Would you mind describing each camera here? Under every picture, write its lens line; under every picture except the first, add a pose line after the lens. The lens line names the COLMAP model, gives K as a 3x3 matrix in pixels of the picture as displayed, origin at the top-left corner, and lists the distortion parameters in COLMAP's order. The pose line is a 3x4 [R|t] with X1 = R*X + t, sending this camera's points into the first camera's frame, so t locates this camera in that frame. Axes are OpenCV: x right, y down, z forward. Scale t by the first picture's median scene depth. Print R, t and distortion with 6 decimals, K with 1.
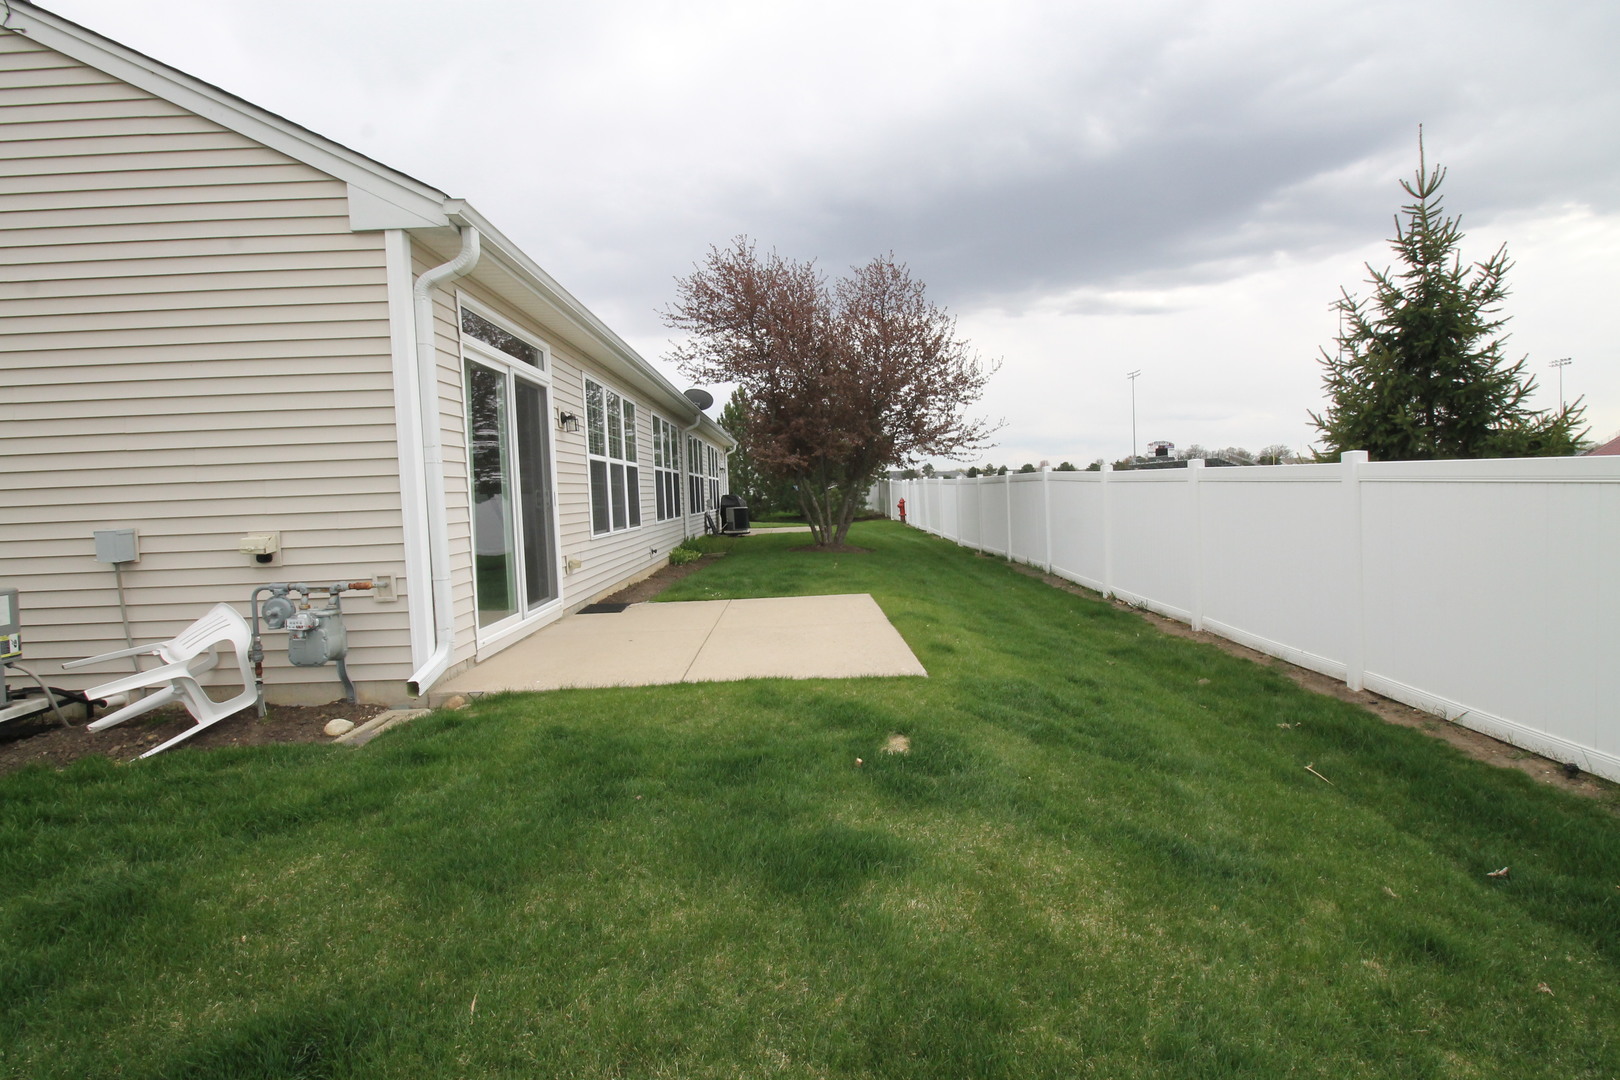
lens RADIAL K [[759.0, 0, 811.7], [0, 759.0, 537.4], [0, 0, 1]] dist [-0.003045, -0.011251]
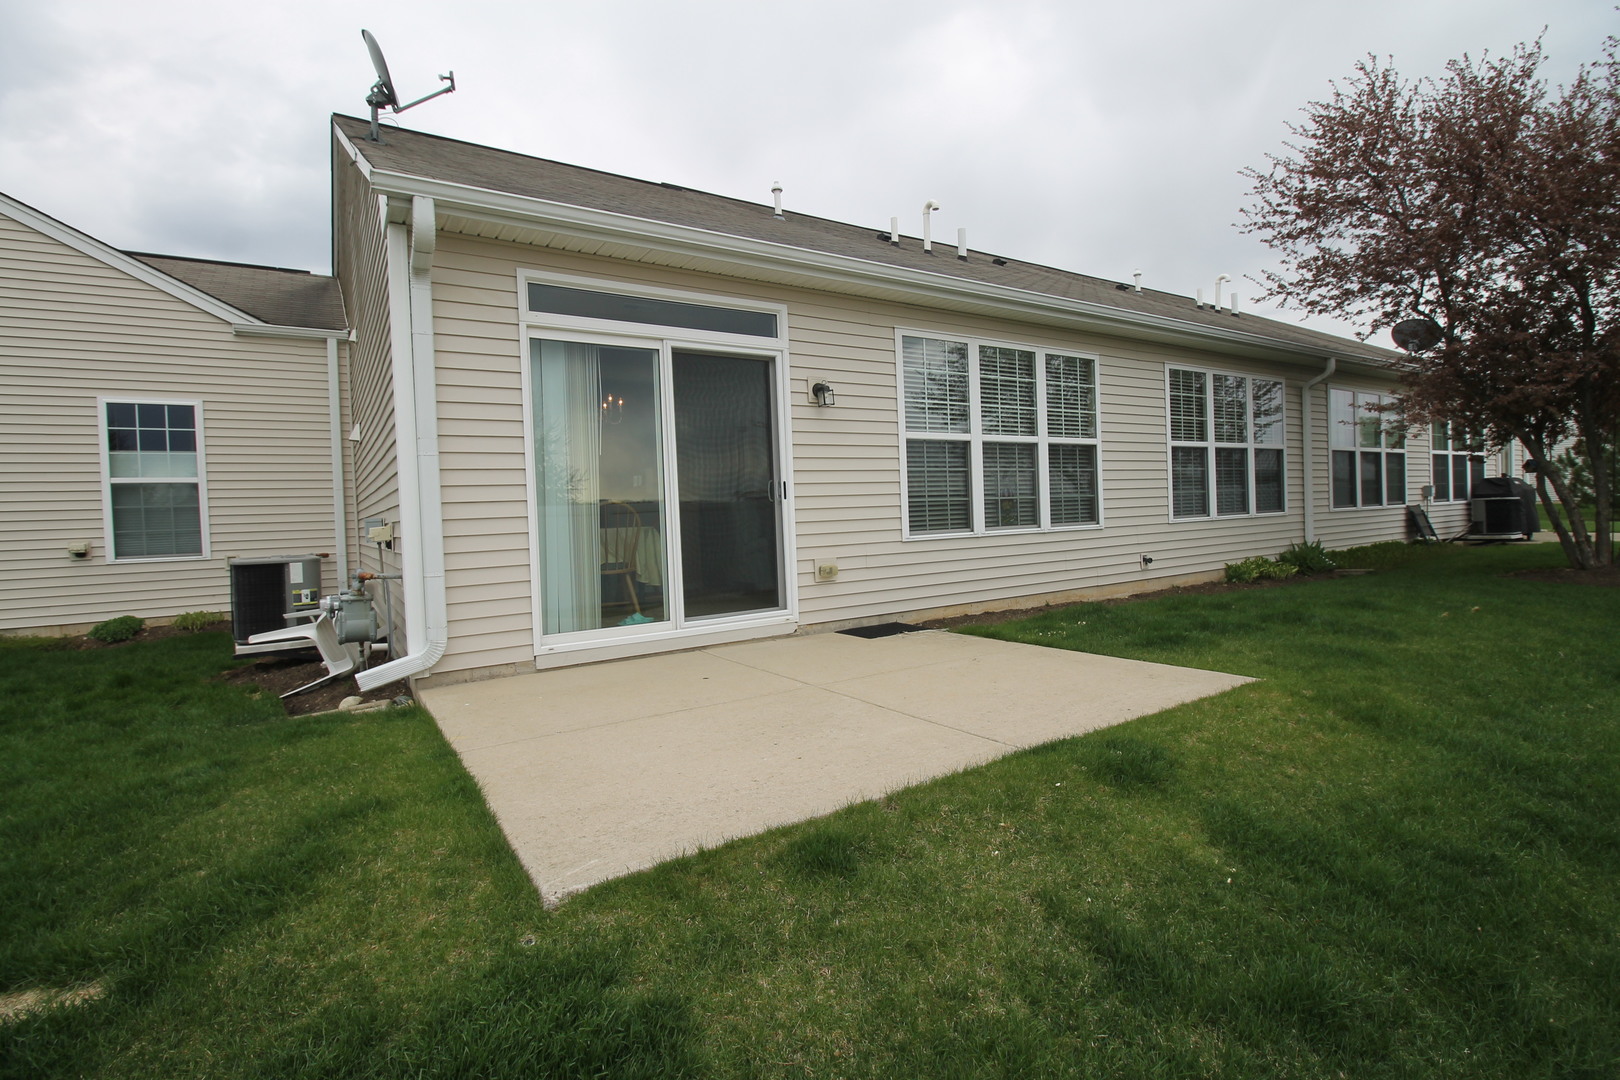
lens RADIAL K [[759.0, 0, 827.0], [0, 759.0, 526.1], [0, 0, 1]] dist [-0.003045, -0.011251]
pose [[0.535273, 0.028051, -0.844213, 0.204517], [-0.030524, 0.999438, 0.013855, -0.013045], [0.844127, 0.018353, 0.535829, 0.319646]]
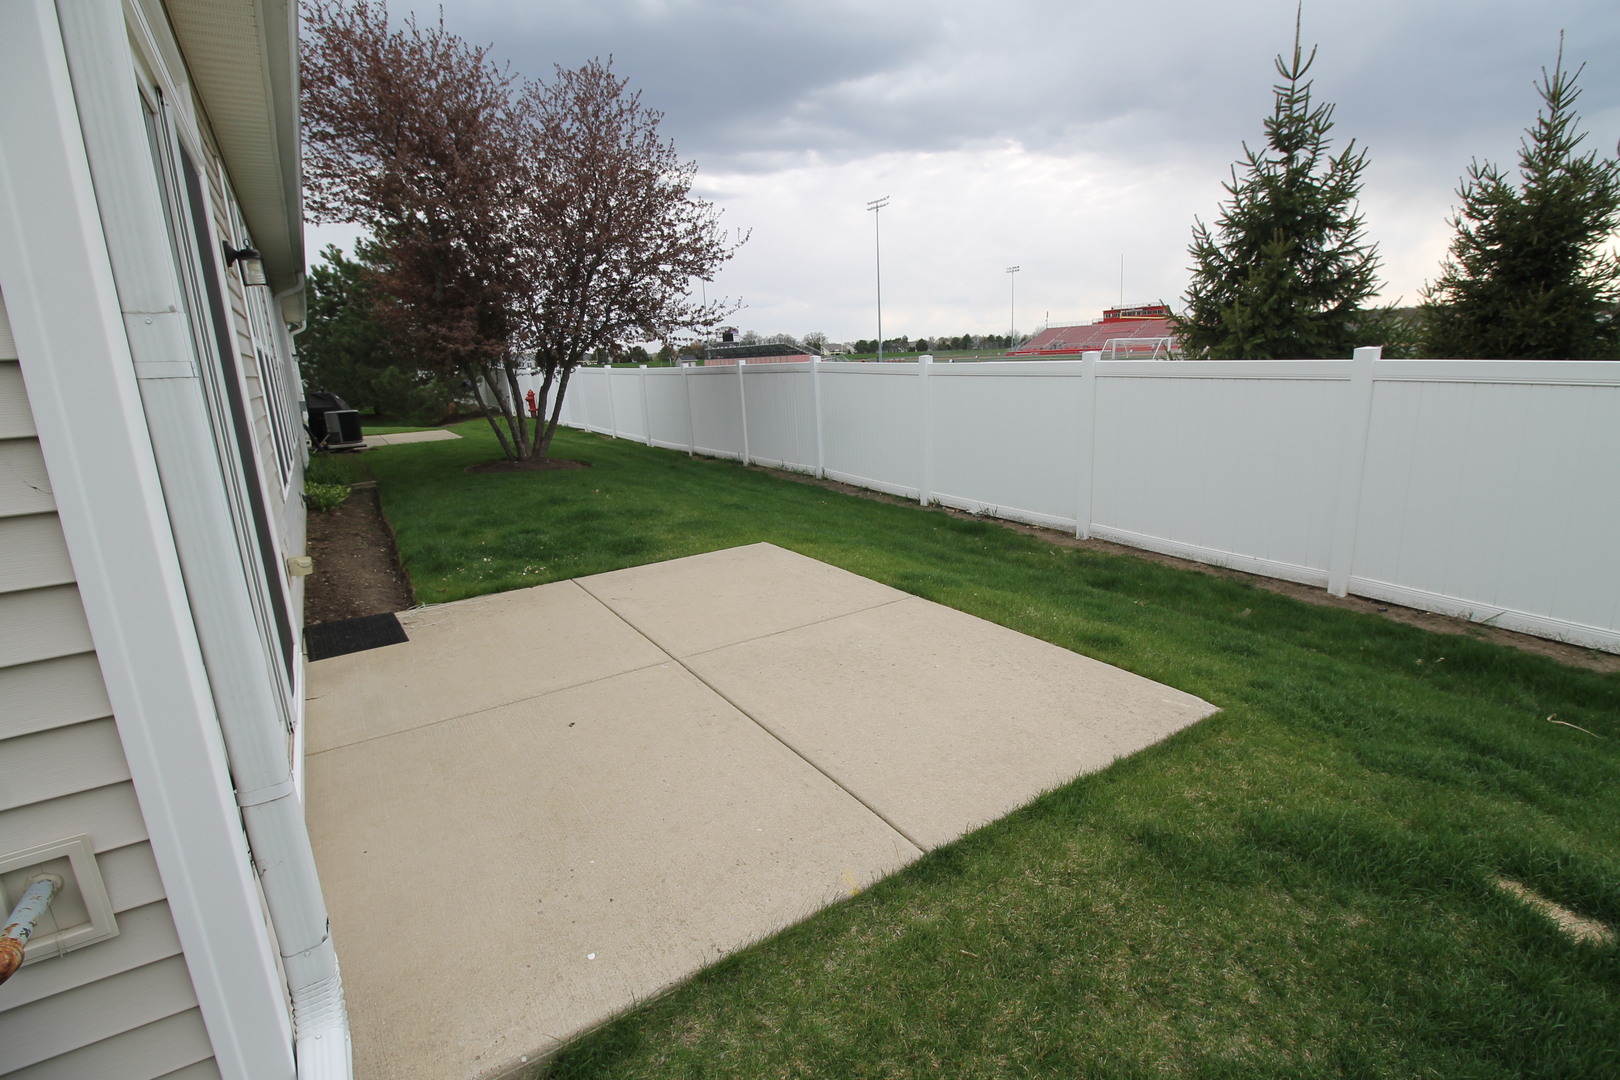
lens RADIAL K [[759.0, 0, 808.0], [0, 759.0, 533.6], [0, 0, 1]] dist [-0.003045, -0.011251]
pose [[0.853591, -0.117998, 0.507404, -0.158719], [0.044470, 0.986959, 0.154708, -0.026577], [-0.519042, -0.109493, 0.847707, 0.235044]]
